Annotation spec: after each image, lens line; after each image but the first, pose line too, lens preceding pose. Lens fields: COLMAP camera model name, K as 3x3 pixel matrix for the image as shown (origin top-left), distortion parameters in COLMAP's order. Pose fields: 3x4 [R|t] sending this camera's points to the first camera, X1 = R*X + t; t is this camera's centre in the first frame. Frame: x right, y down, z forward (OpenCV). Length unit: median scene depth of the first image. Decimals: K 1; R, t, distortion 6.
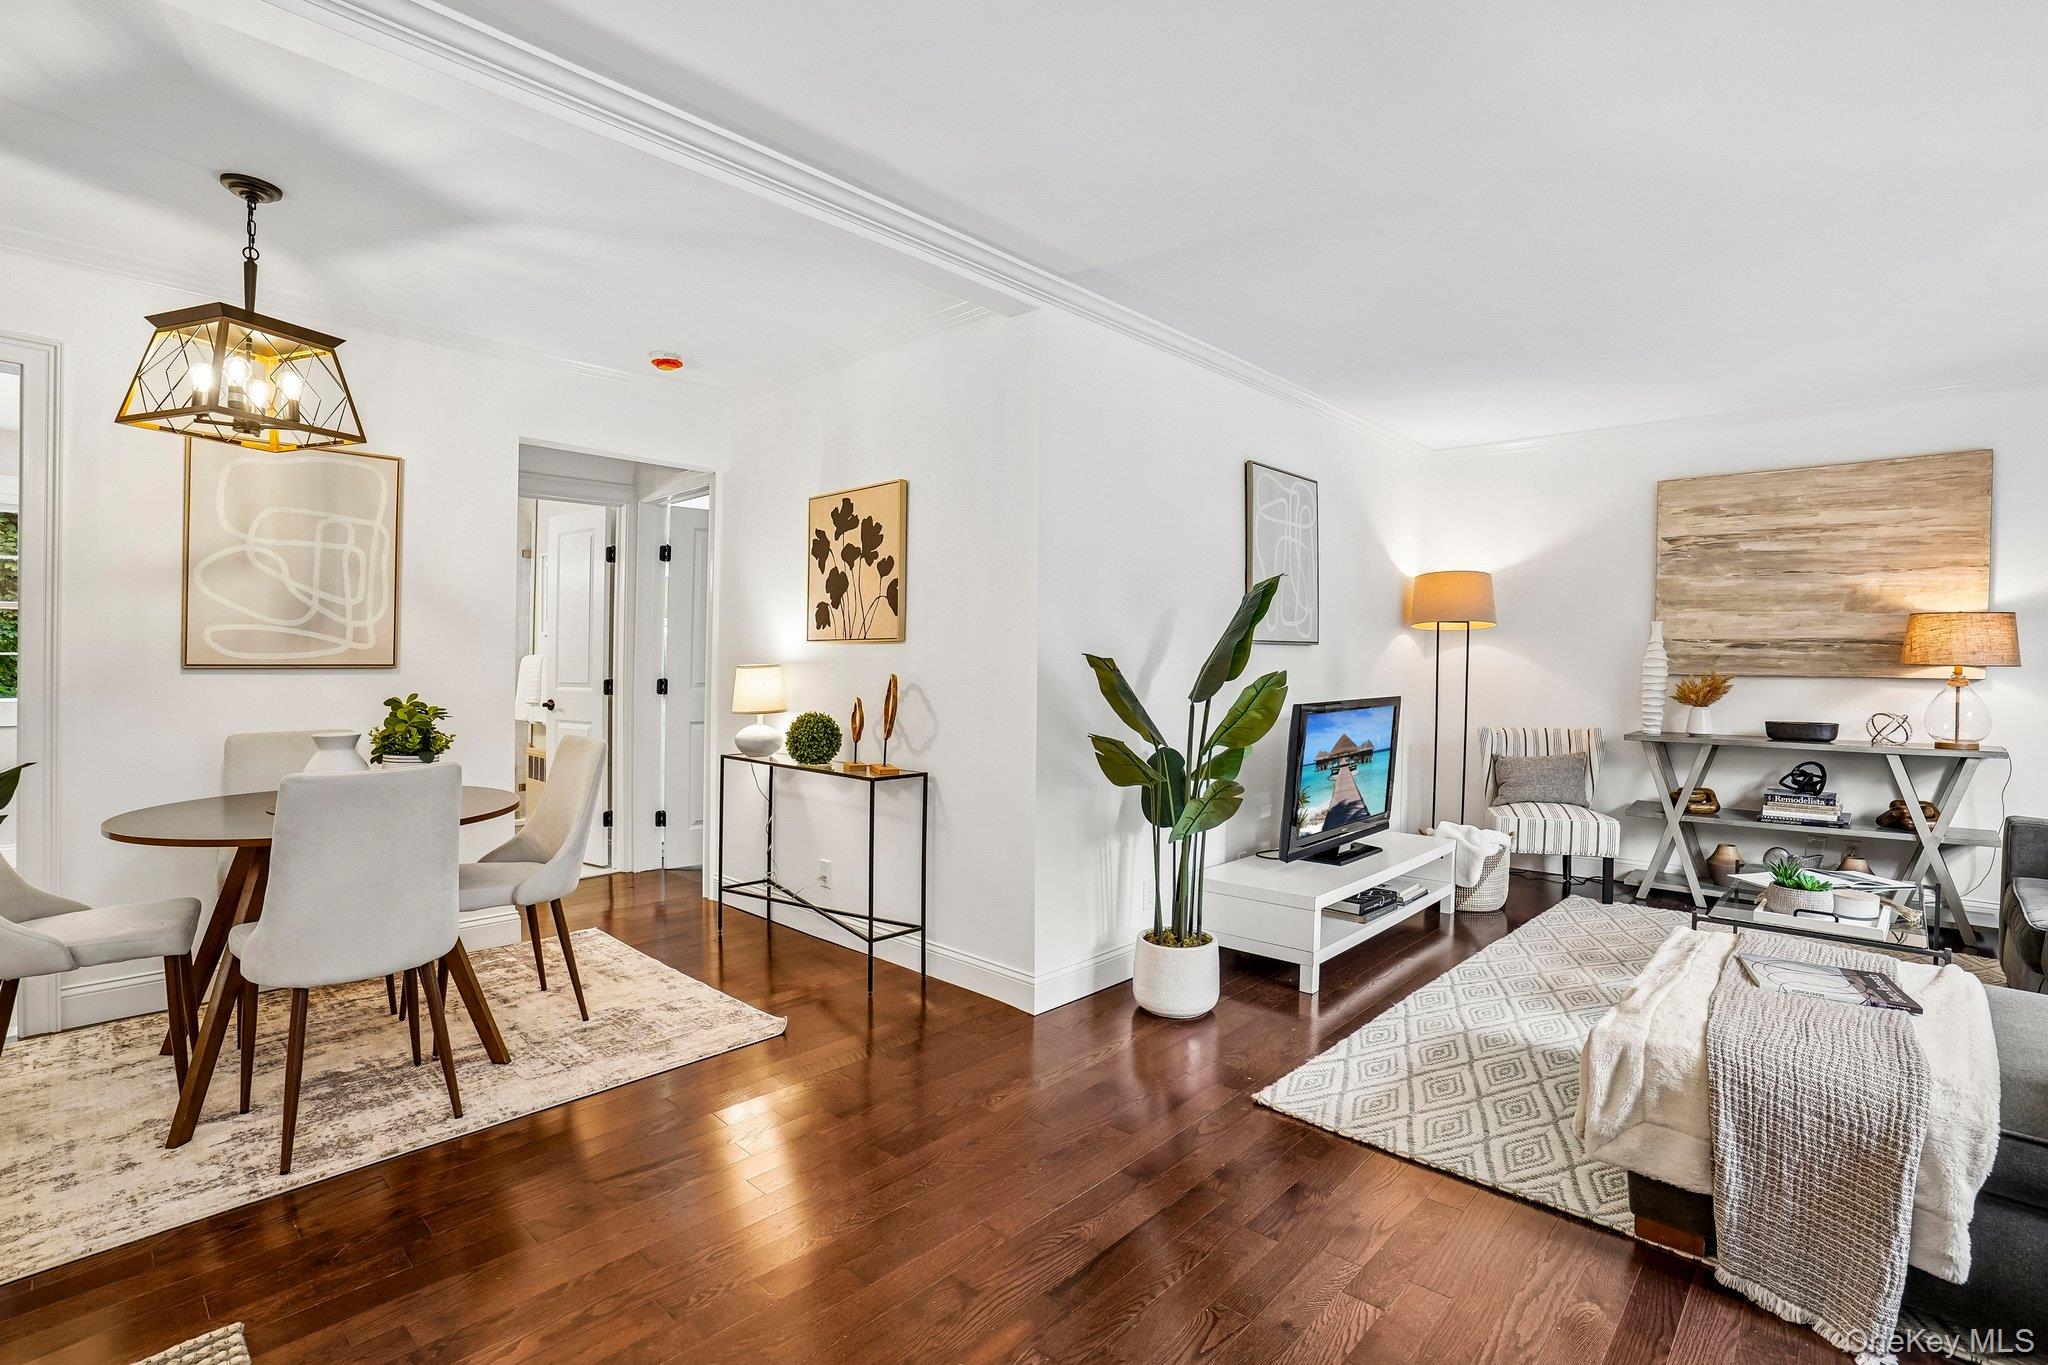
lens RADIAL K [[954.3, 0, 1032.5], [0, 954.3, 683.7], [0, 0, 1]] dist [-0.068783, 0.018678]
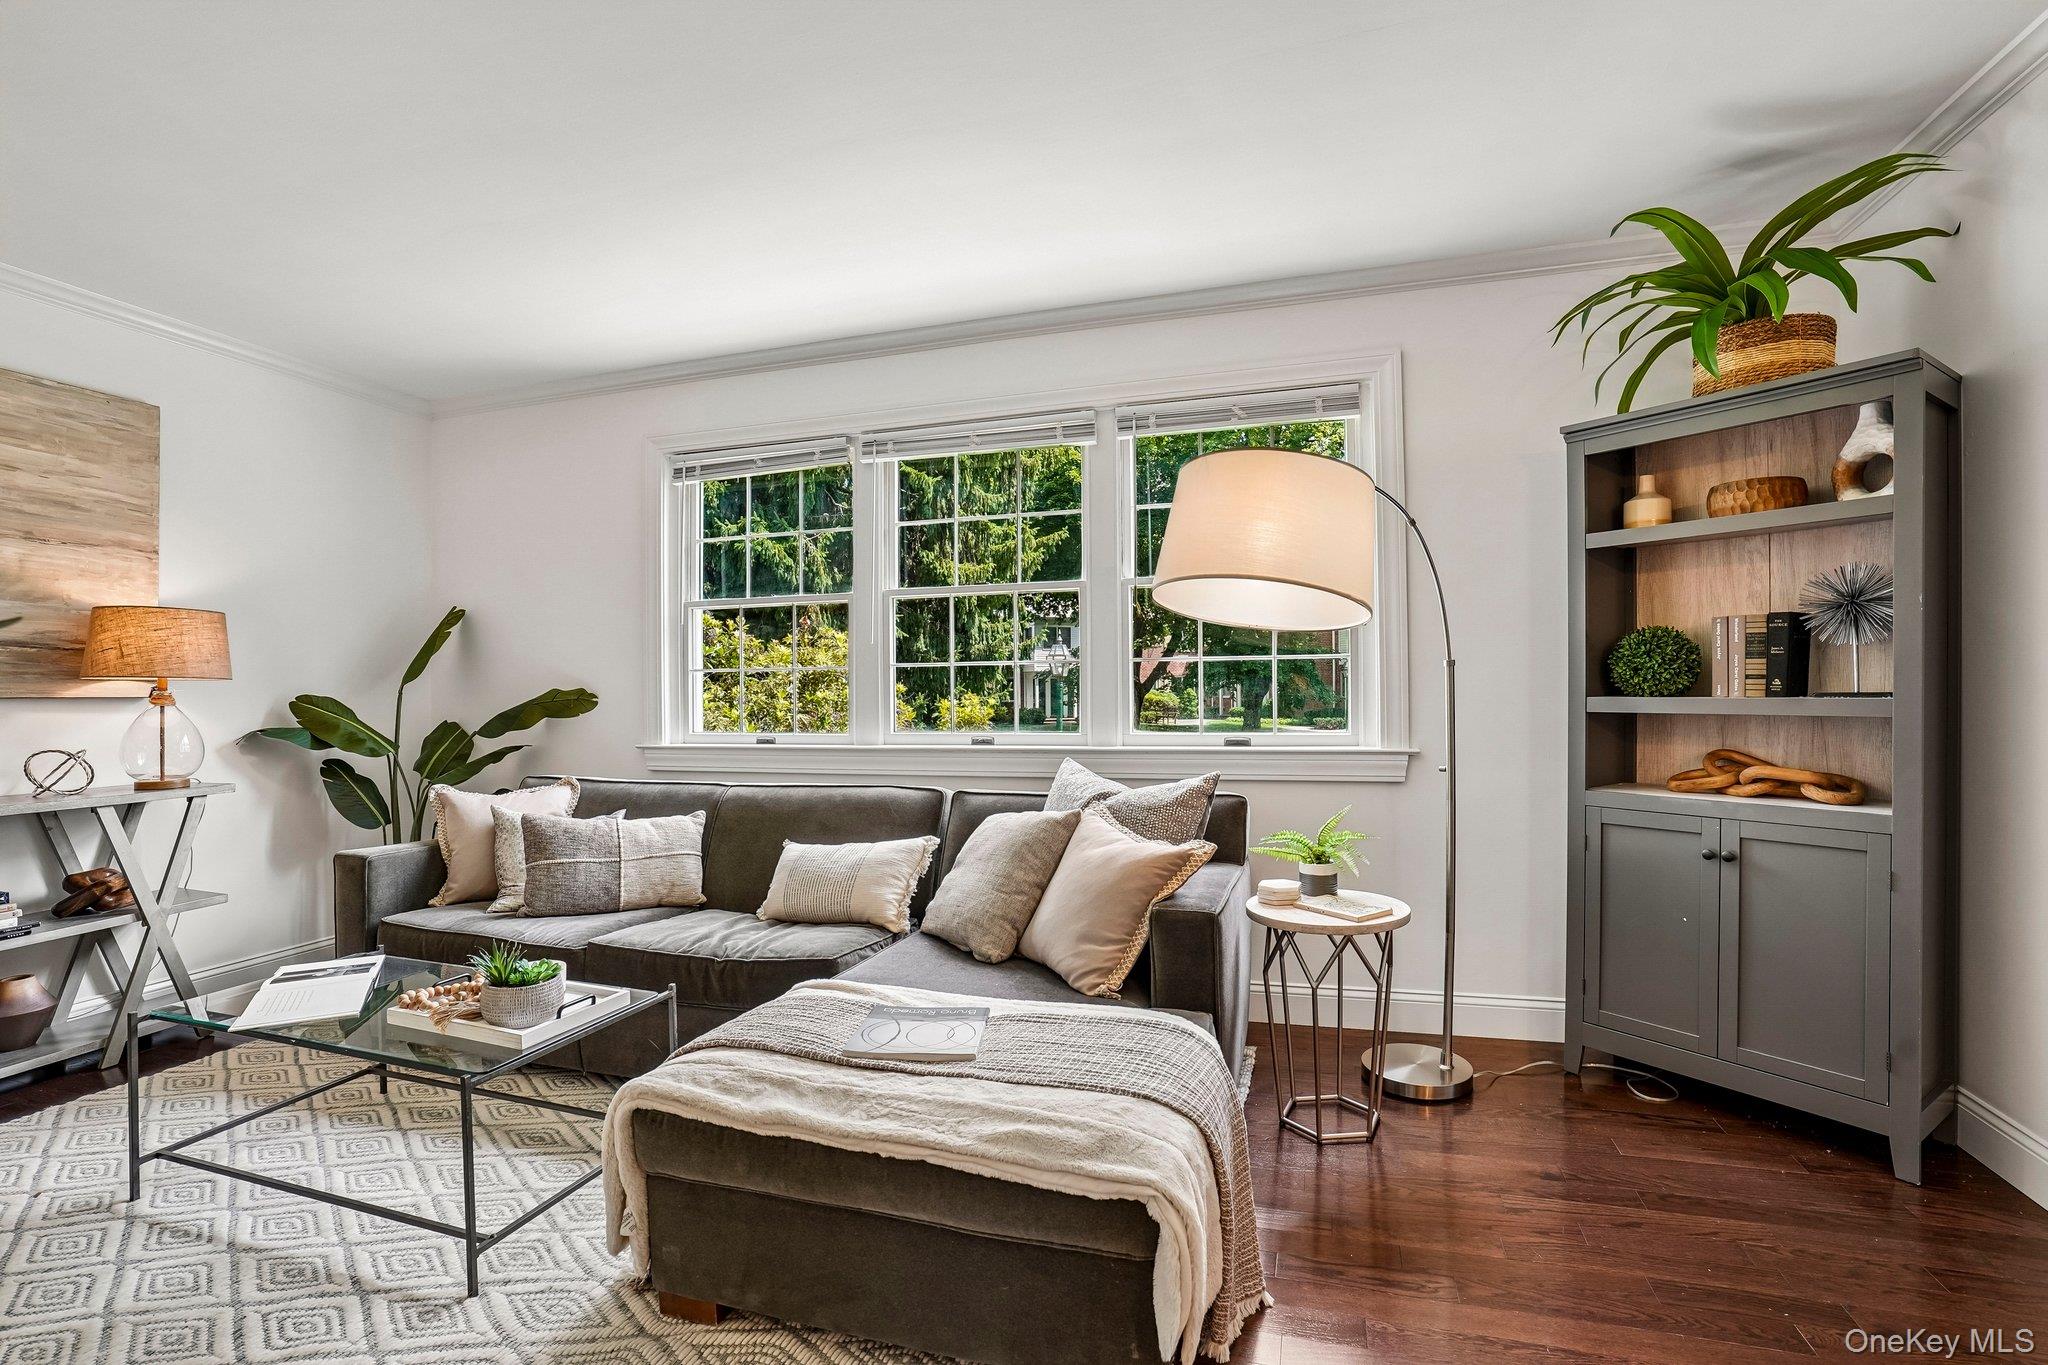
lens RADIAL K [[954.3, 0, 1118.0], [0, 954.3, 675.4], [0, 0, 1]] dist [-0.068783, 0.018678]
pose [[-0.410112, 0.014734, 0.911916, 0.000937], [0.034817, 0.999394, -0.000489, 0.005205], [-0.911370, 0.031550, -0.410377, 0.528050]]
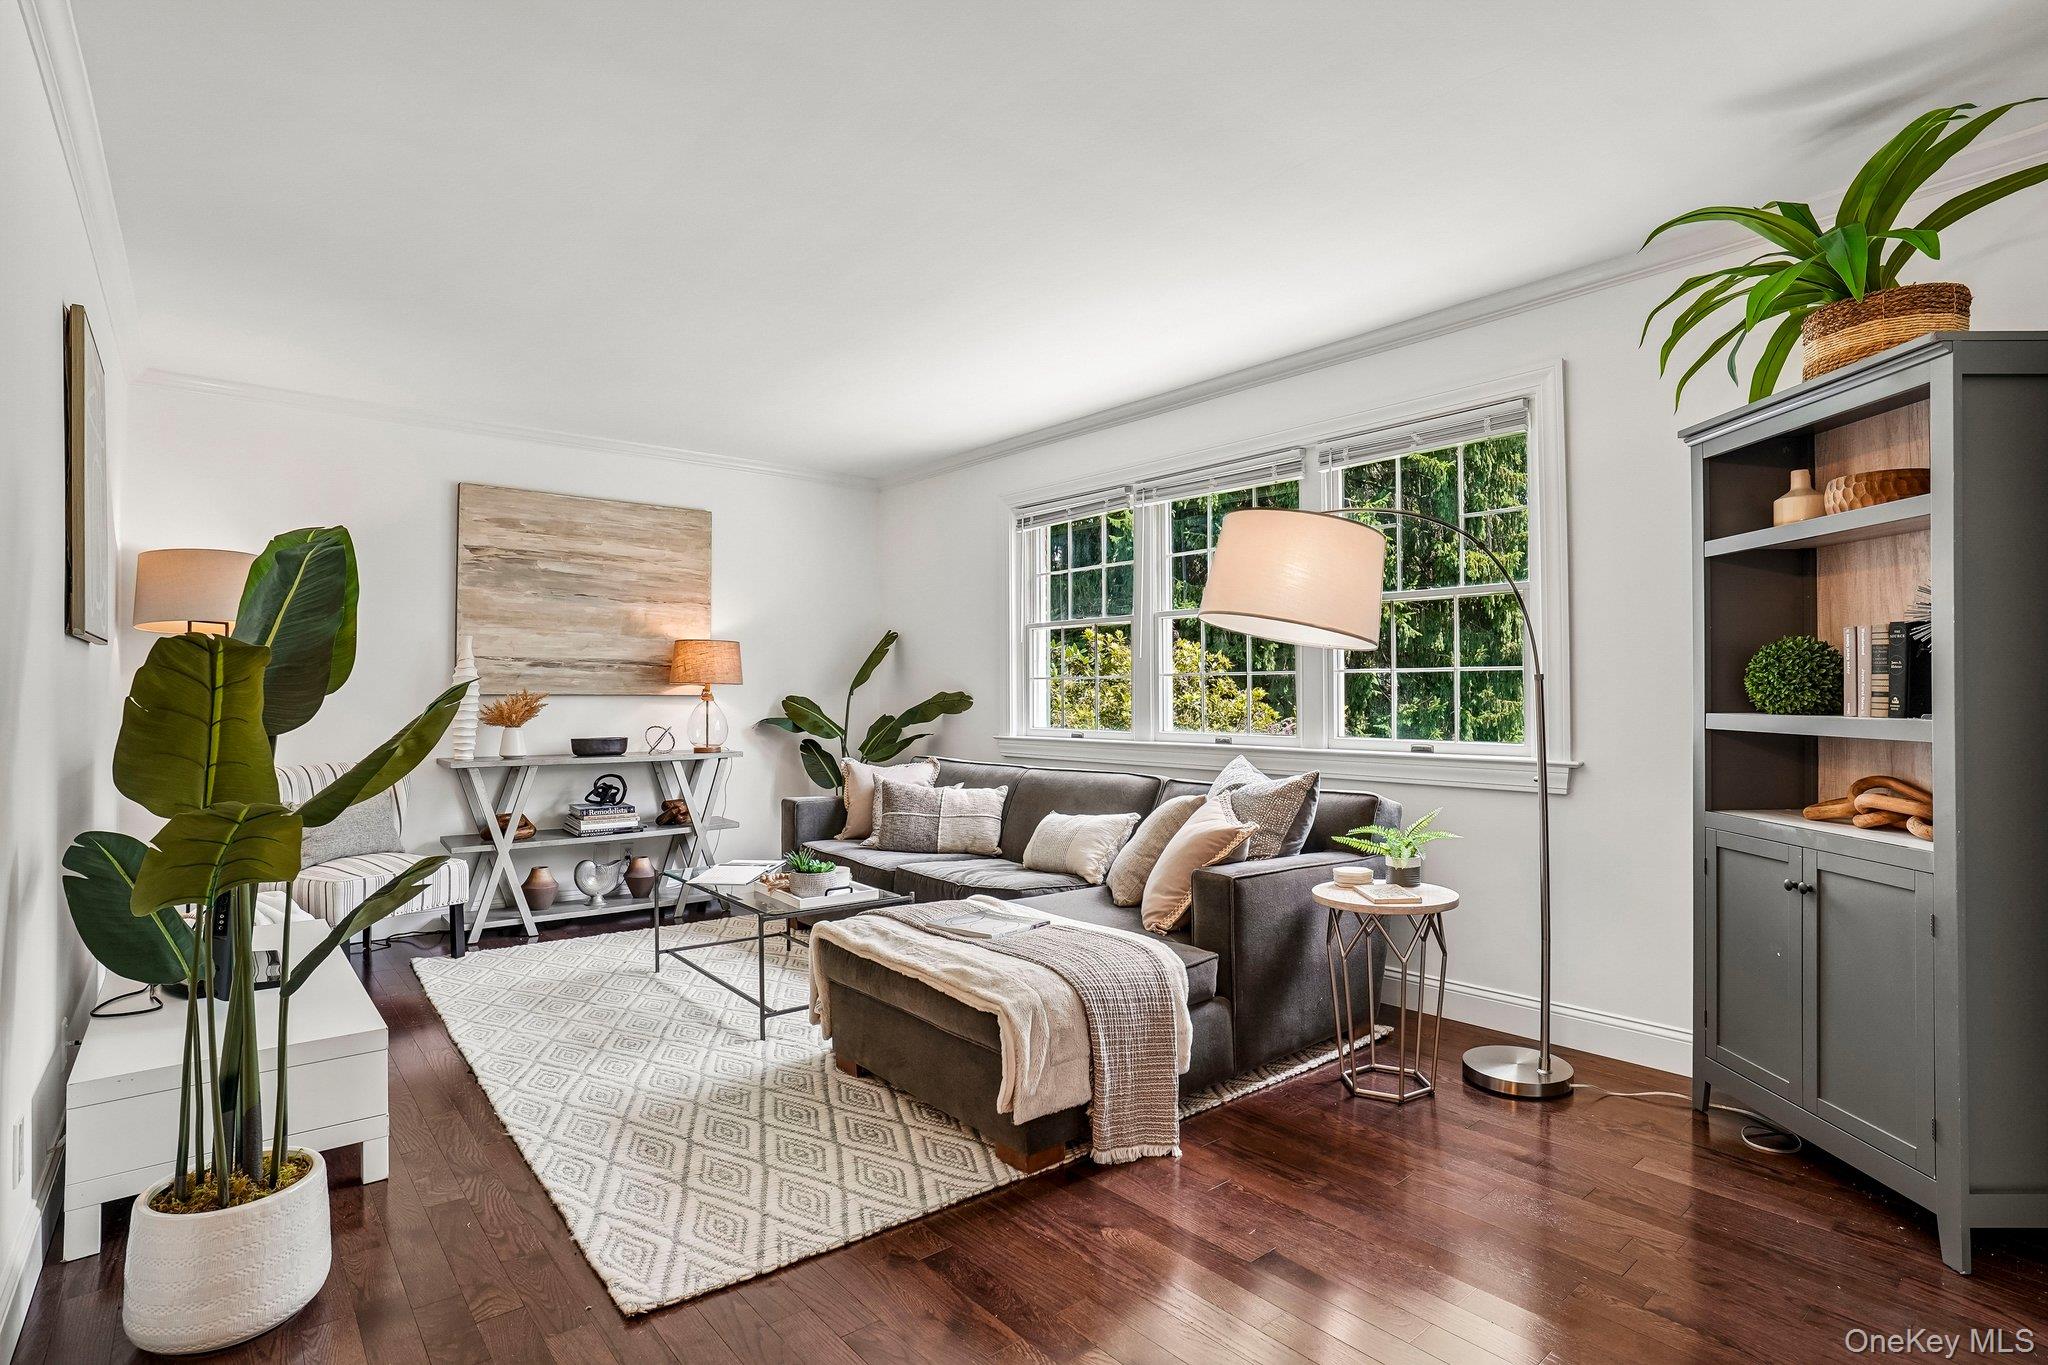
lens RADIAL K [[994.8, 0, 1065.5], [0, 994.8, 686.8], [0, 0, 1]] dist [-0.043392, 0.001084]
pose [[0.132221, 0.005461, 0.991205, -0.214887], [0.027039, 0.999593, -0.009114, 0.008030], [-0.990851, 0.028006, 0.132019, 0.315088]]
